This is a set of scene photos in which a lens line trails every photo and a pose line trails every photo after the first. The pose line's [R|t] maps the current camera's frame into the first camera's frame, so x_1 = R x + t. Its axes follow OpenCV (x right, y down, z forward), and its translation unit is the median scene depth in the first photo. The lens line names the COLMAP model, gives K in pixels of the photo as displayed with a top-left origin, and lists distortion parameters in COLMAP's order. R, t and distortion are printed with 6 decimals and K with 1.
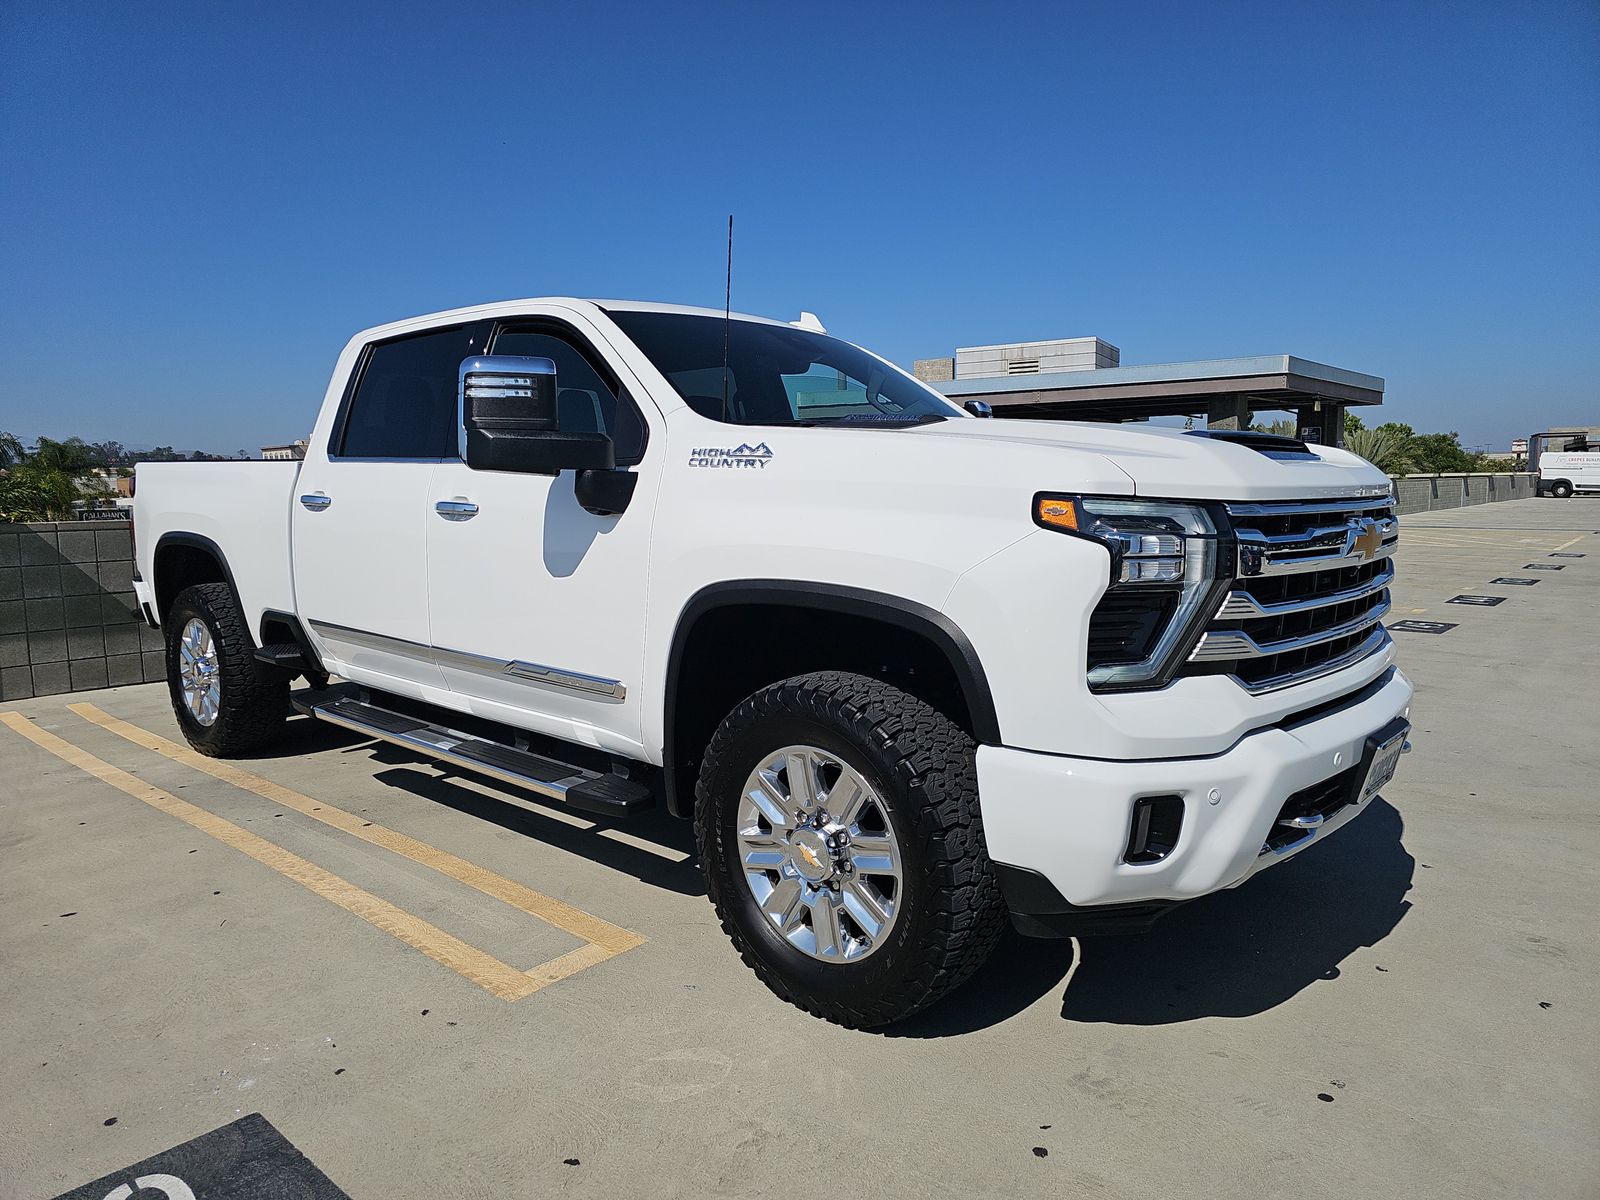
lens RADIAL K [[1071.6, 0, 802.7], [0, 1071.6, 581.8], [0, 0, 1]] dist [0.048562, -0.054504]
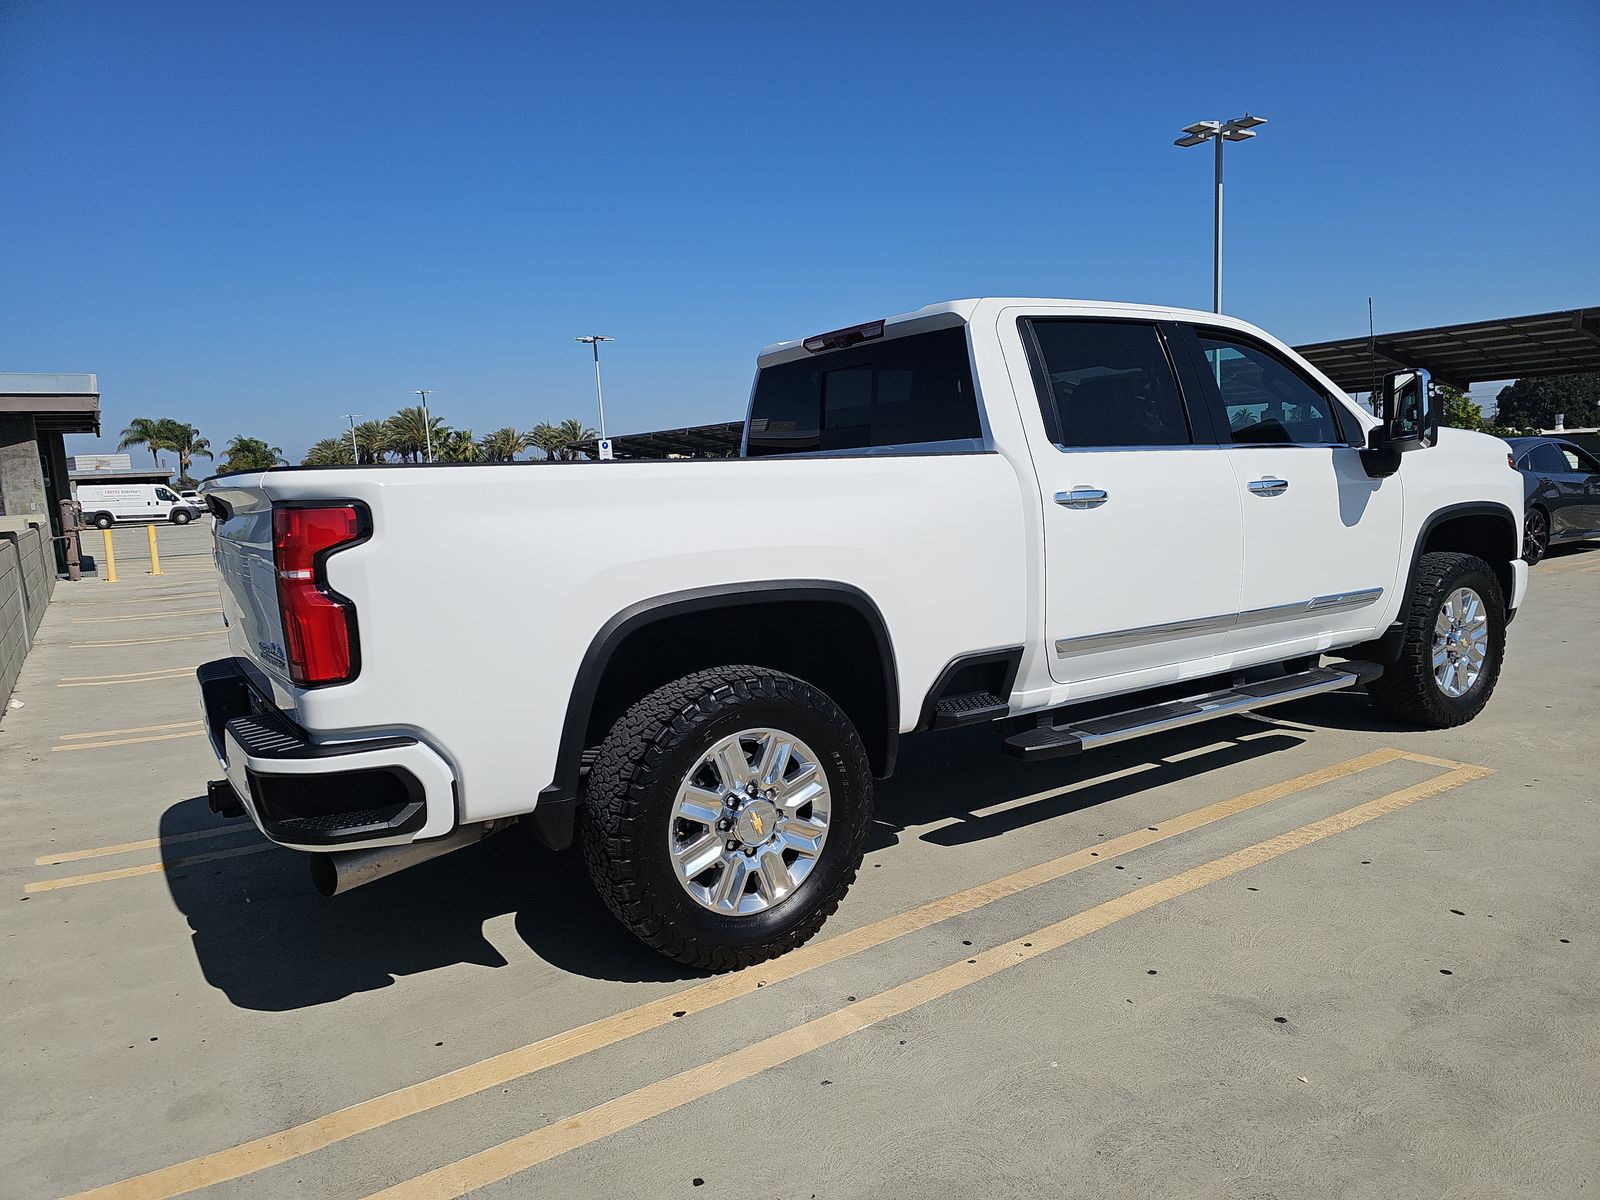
lens RADIAL K [[1071.6, 0, 802.7], [0, 1071.6, 581.8], [0, 0, 1]] dist [0.048562, -0.054504]
pose [[0.251450, -0.104313, 0.962233, -1.522002], [0.137803, 0.987905, 0.071086, -0.112874], [-0.958010, 0.114724, 0.262783, 1.129095]]
